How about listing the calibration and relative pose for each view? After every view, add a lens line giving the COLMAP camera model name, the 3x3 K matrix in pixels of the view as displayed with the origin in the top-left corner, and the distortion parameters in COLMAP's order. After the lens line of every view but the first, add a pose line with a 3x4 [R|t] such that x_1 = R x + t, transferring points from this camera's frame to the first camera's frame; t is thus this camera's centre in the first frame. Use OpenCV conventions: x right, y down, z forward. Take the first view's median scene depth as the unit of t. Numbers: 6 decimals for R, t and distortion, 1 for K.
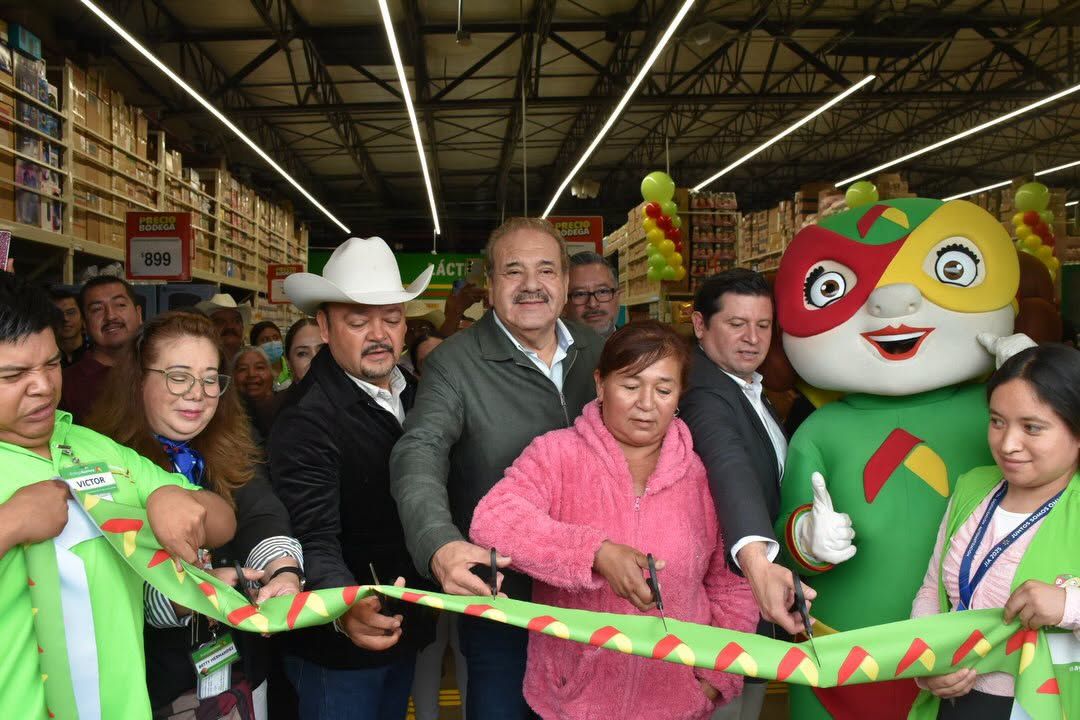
lens RADIAL K [[919.3, 0, 540.0], [0, 919.3, 360.0], [0, 0, 1]] dist [-0.136328, 0.145542]
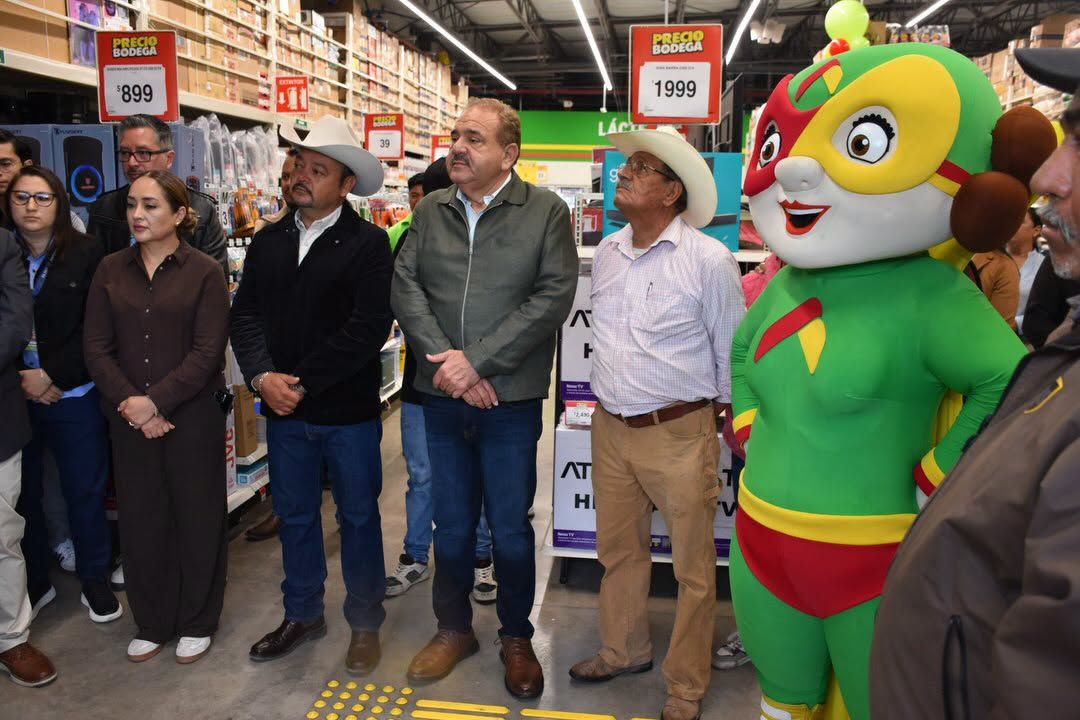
lens RADIAL K [[919.3, 0, 540.0], [0, 919.3, 360.0], [0, 0, 1]] dist [-0.136328, 0.145542]
pose [[0.977482, 0.050219, -0.204958, 0.034986], [-0.020473, 0.989257, 0.144749, -0.001167], [0.210025, -0.137293, 0.968008, 0.116484]]
